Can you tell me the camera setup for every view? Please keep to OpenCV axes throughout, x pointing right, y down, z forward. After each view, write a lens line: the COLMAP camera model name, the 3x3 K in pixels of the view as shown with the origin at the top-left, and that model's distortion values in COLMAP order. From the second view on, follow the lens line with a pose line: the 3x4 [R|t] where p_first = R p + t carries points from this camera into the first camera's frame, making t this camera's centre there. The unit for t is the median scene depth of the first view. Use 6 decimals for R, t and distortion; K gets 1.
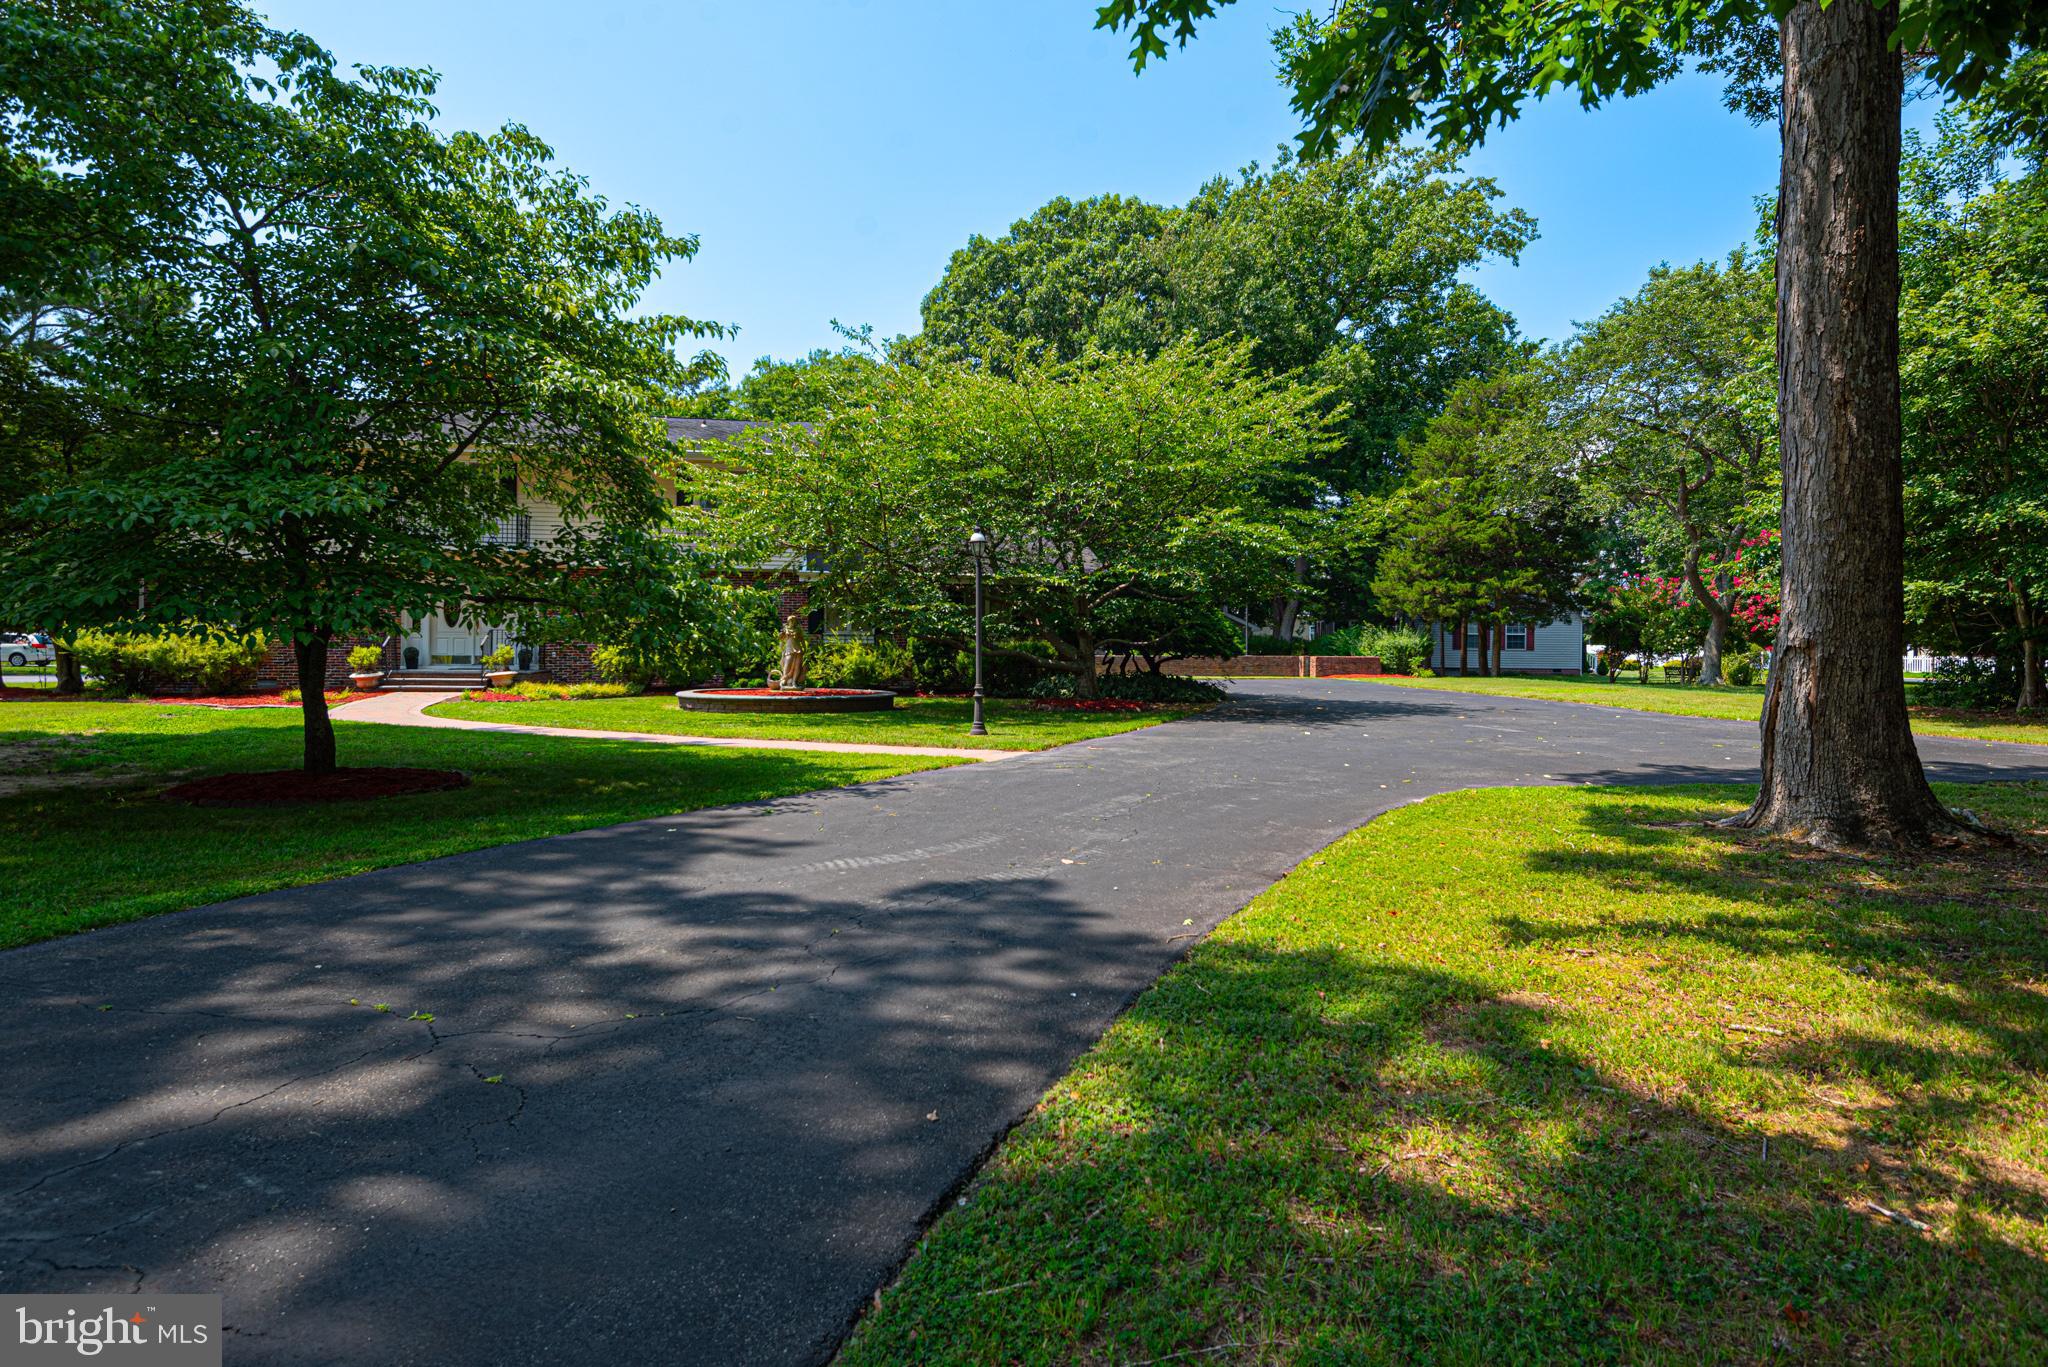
lens RADIAL K [[1165.1, 0, 1046.0], [0, 1165.1, 645.8], [0, 0, 1]] dist [0.049500, -0.000163]
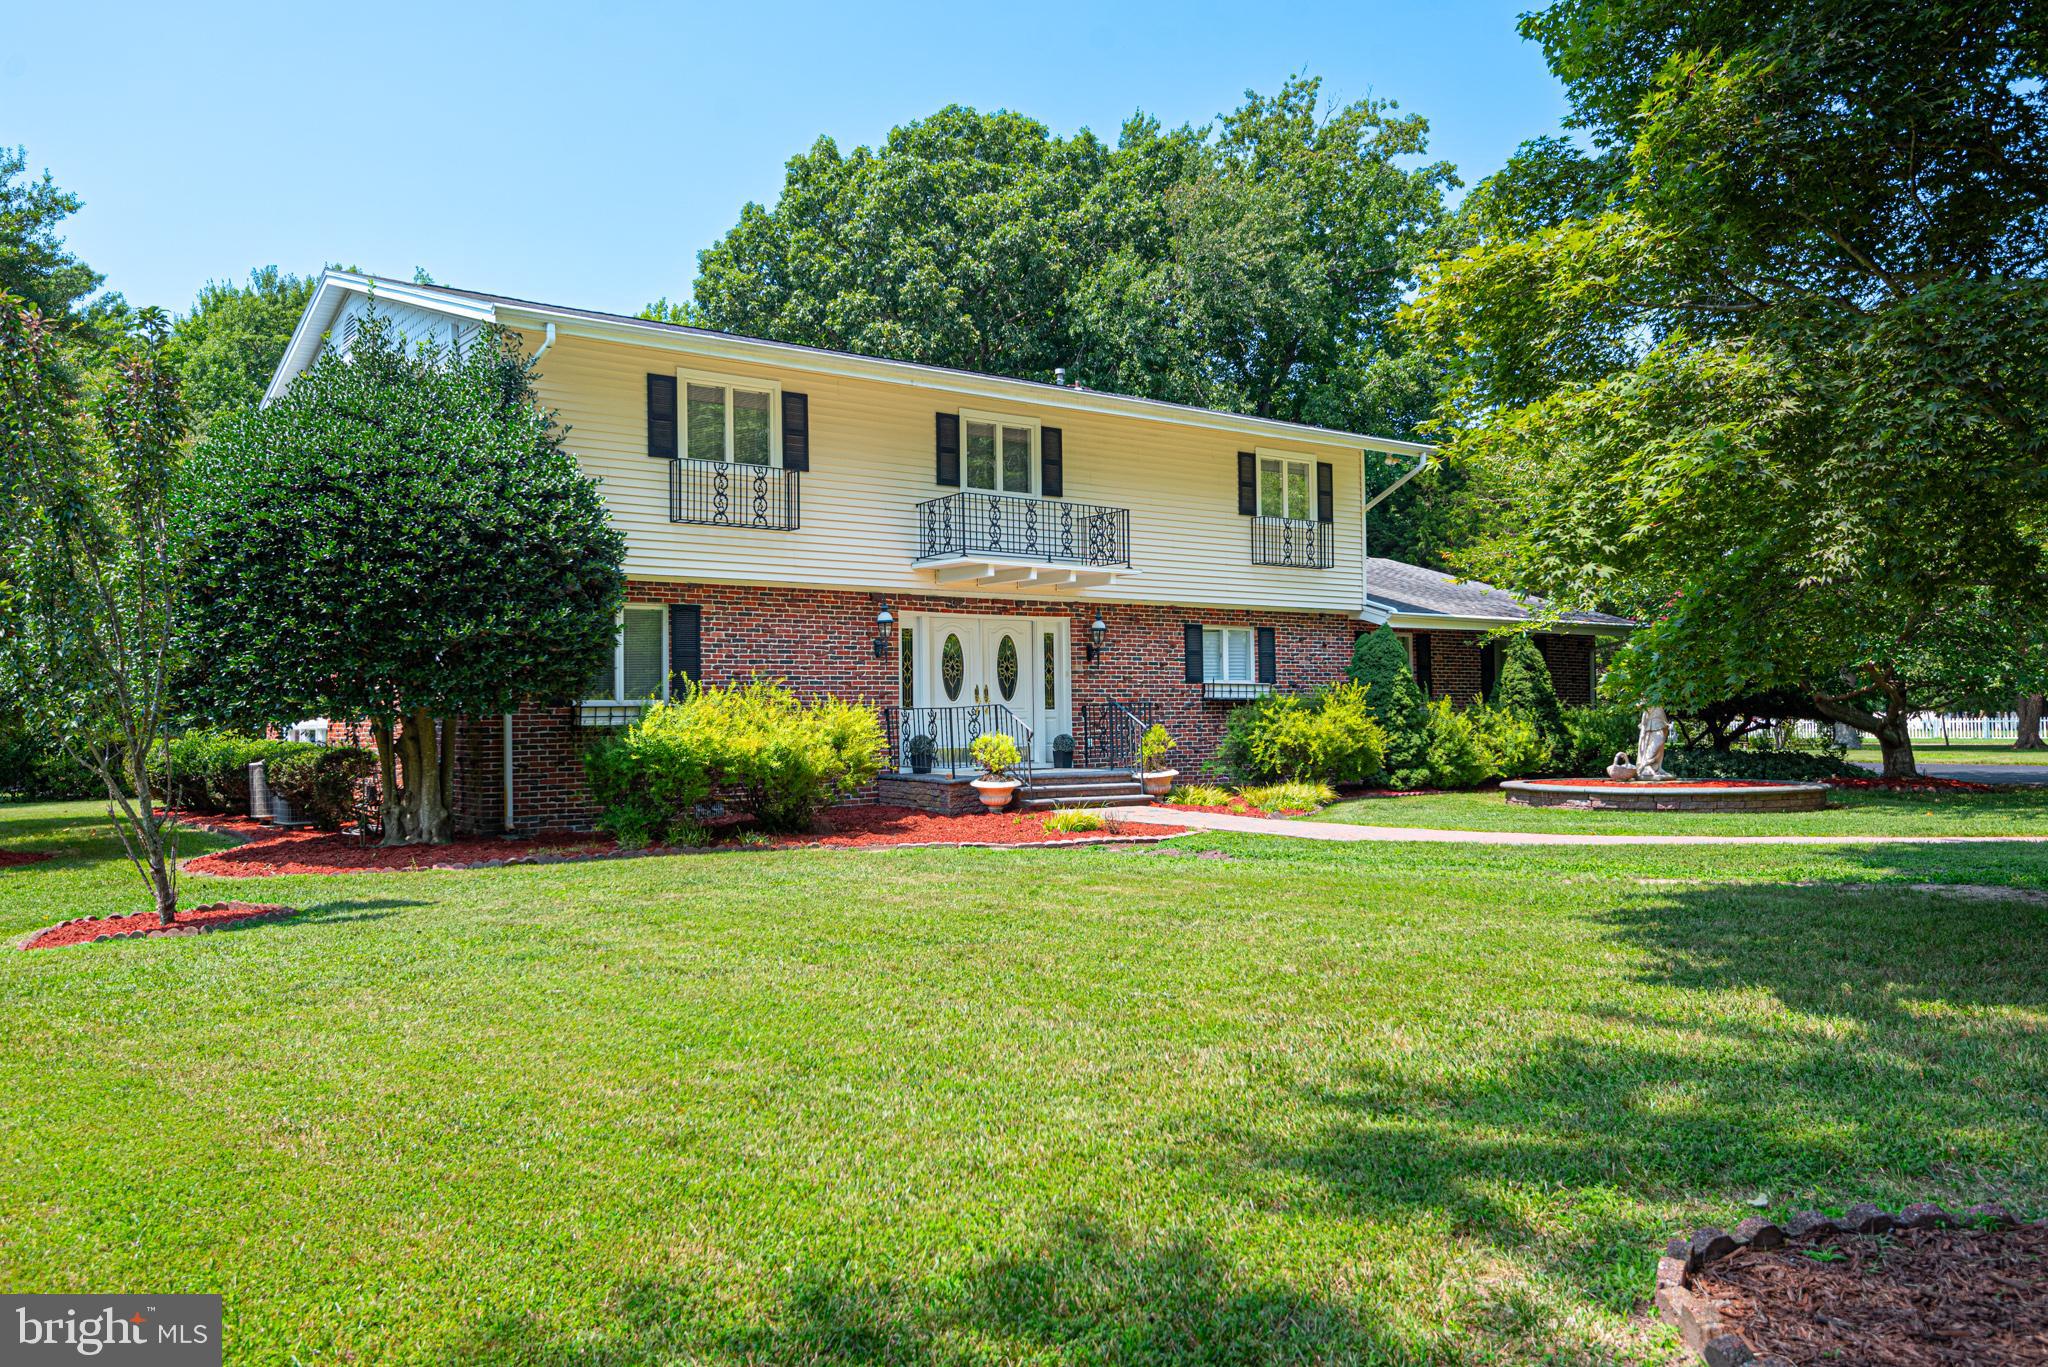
lens RADIAL K [[1521.7, 0, 985.6], [0, 1521.7, 685.3], [0, 0, 1]] dist [0.003315, -0.041406]
pose [[0.879295, -0.009613, 0.476181, -0.533548], [0.018688, 0.999723, -0.014326, -0.007780], [-0.475911, 0.021496, 0.879231, 0.199953]]
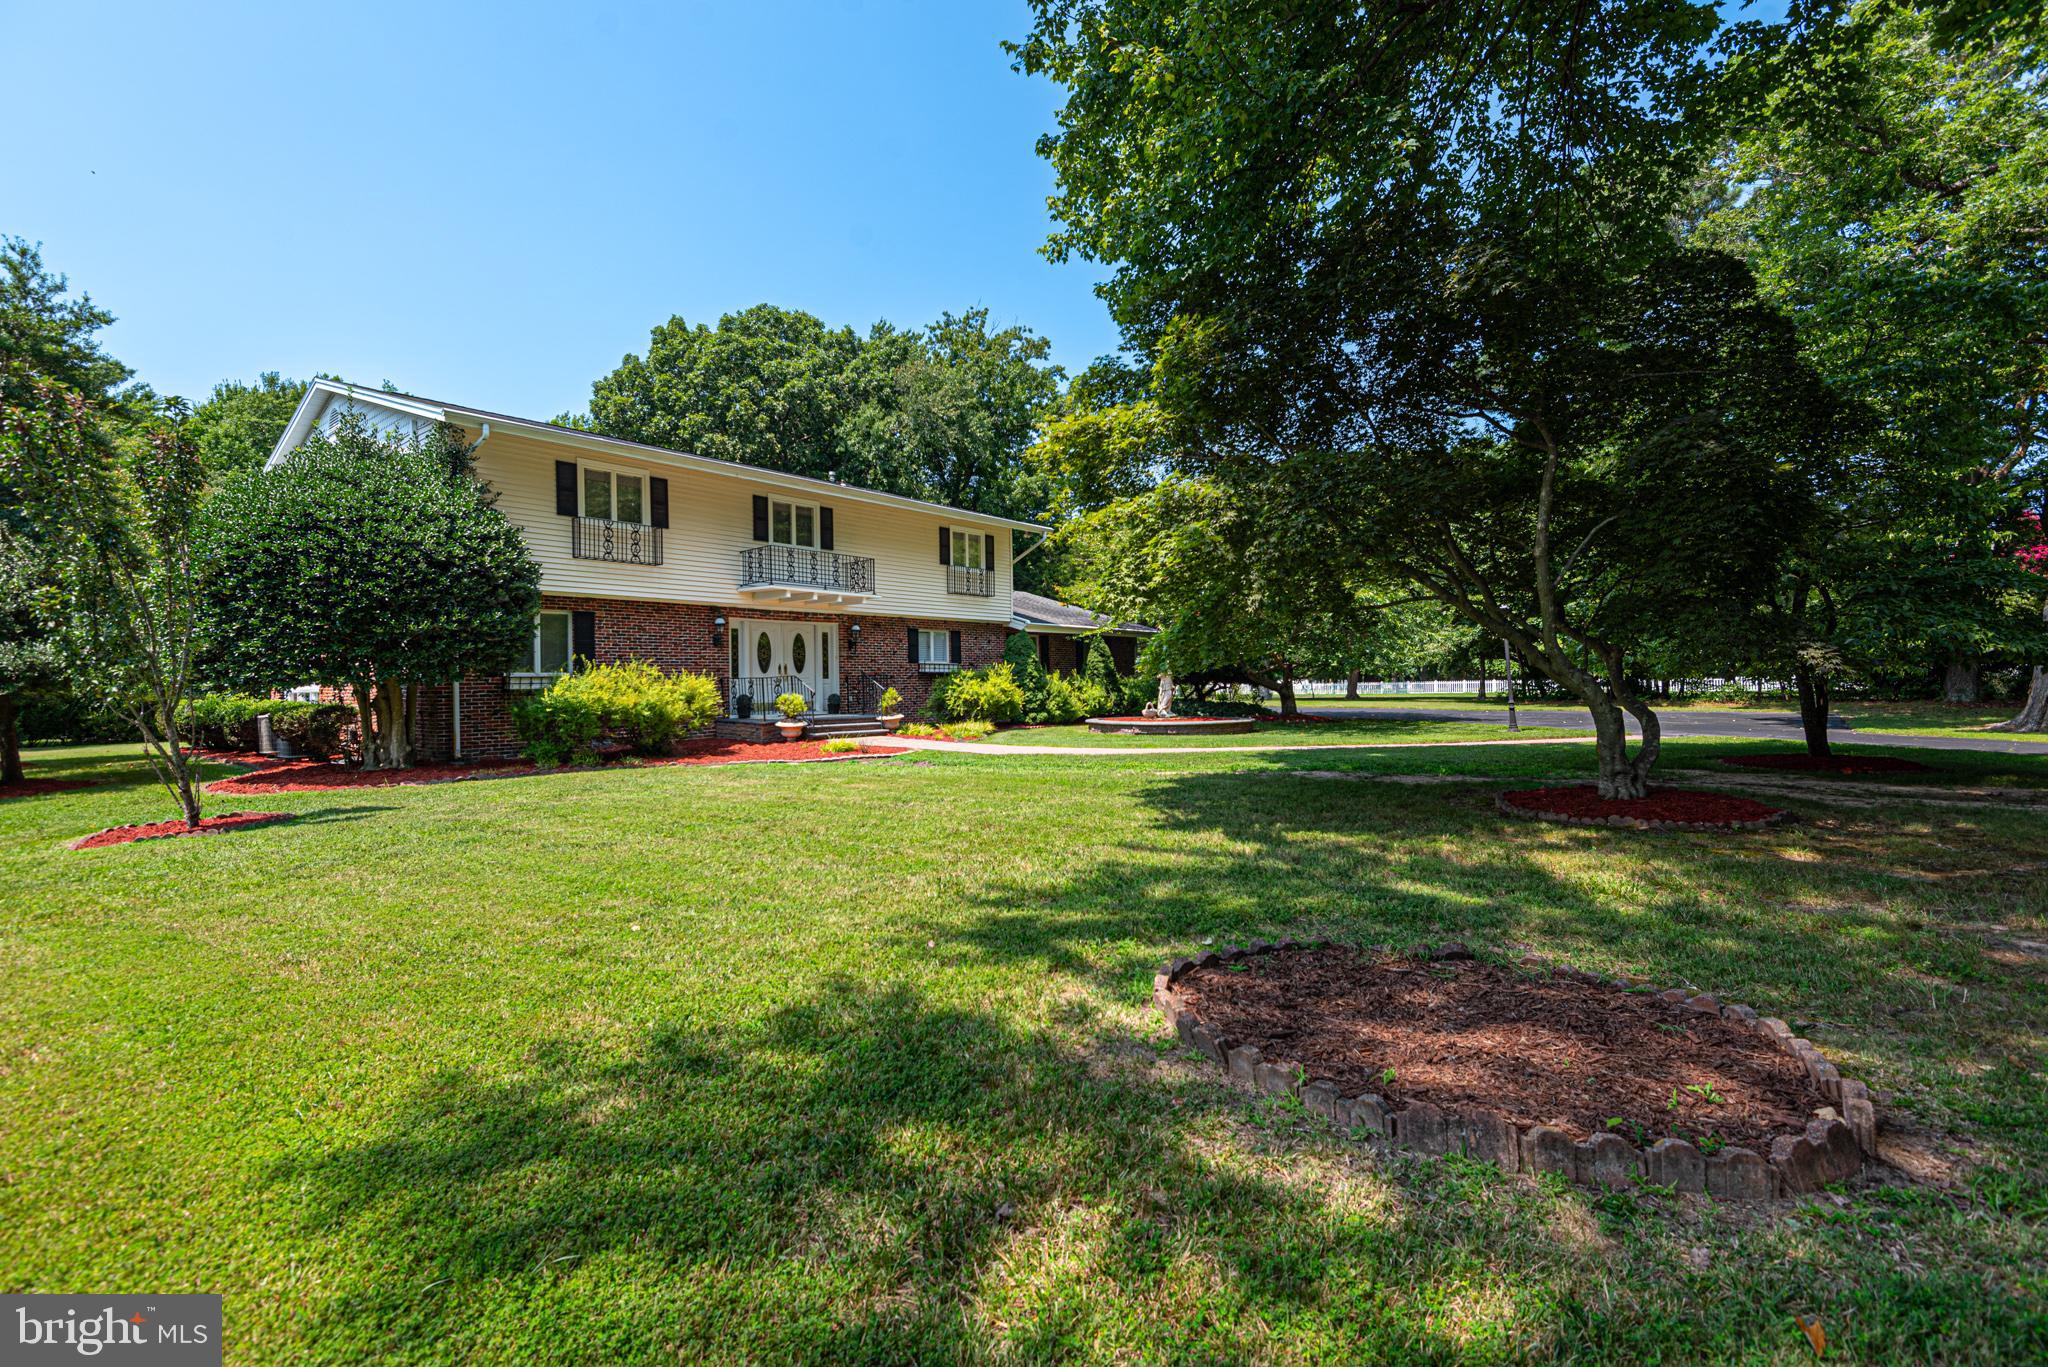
lens RADIAL K [[911.9, 0, 1024.0], [0, 911.9, 683.5], [0, 0, 1]] dist [0.001000, -0.013415]
pose [[0.734565, -0.021050, 0.678212, -0.533322], [0.018449, 0.999769, 0.011048, -0.007525], [-0.678288, 0.004397, 0.734783, 0.193520]]
